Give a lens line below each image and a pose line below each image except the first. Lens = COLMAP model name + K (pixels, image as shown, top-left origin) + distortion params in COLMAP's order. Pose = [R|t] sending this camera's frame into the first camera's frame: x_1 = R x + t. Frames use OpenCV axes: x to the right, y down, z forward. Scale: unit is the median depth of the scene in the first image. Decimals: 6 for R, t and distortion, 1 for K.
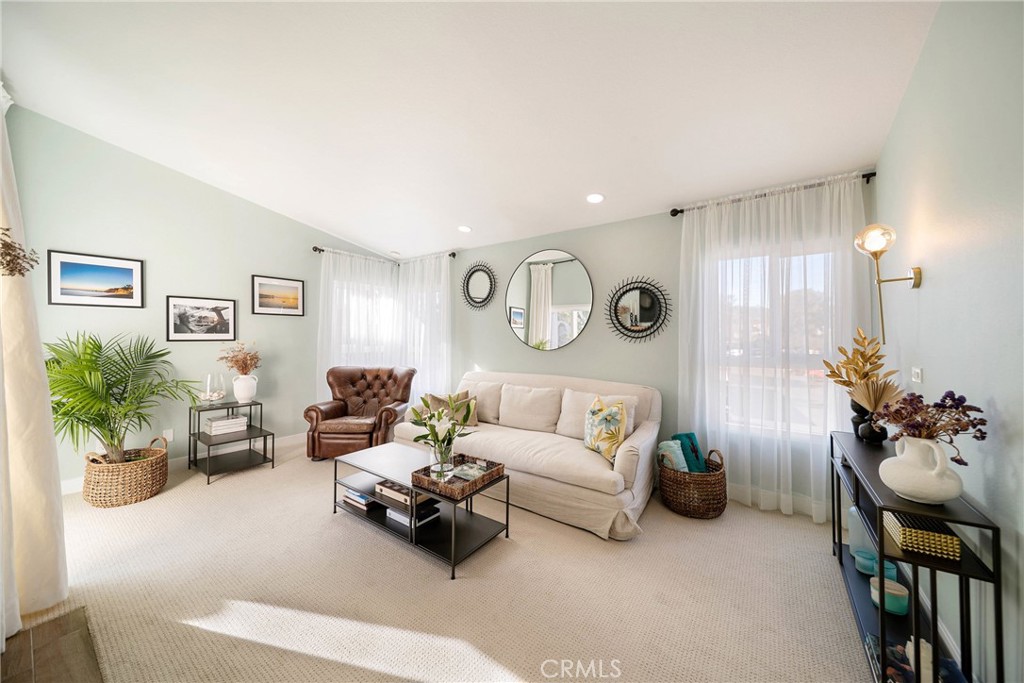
lens RADIAL K [[360.6, 0, 505.3], [0, 360.6, 339.4], [0, 0, 1]] dist [0.000060, -0.000706]
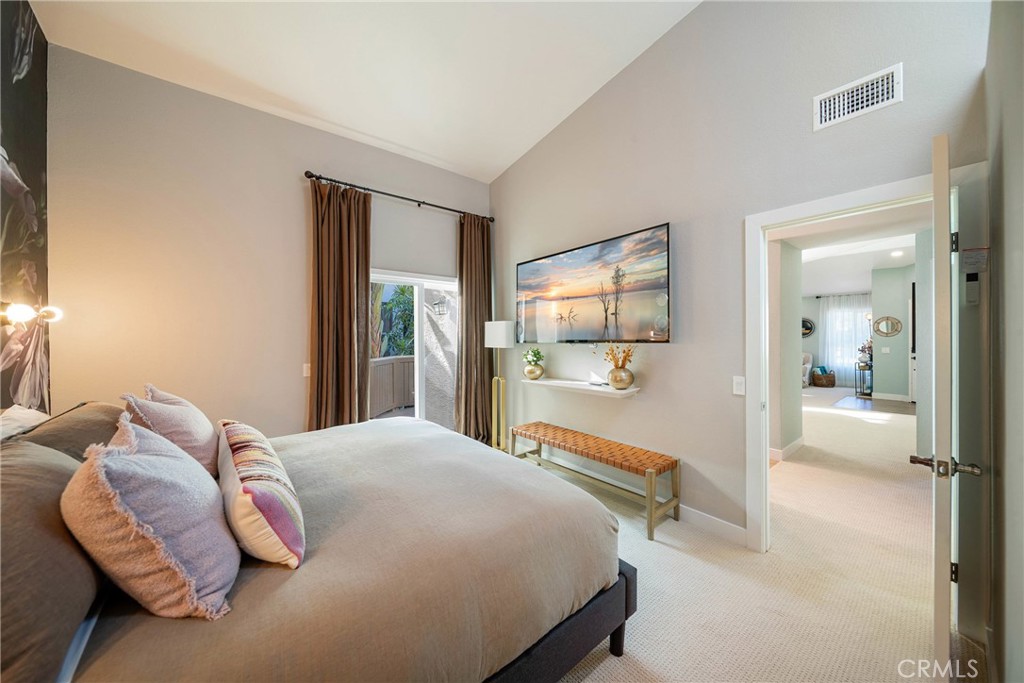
lens RADIAL K [[360.6, 0, 515.9], [0, 360.6, 335.9], [0, 0, 1]] dist [0.000060, -0.000706]
pose [[0.972887, -0.003202, -0.231260, -1.459393], [0.003233, 0.999995, -0.000246, -0.020965], [0.231259, -0.000509, 0.972892, -2.857278]]
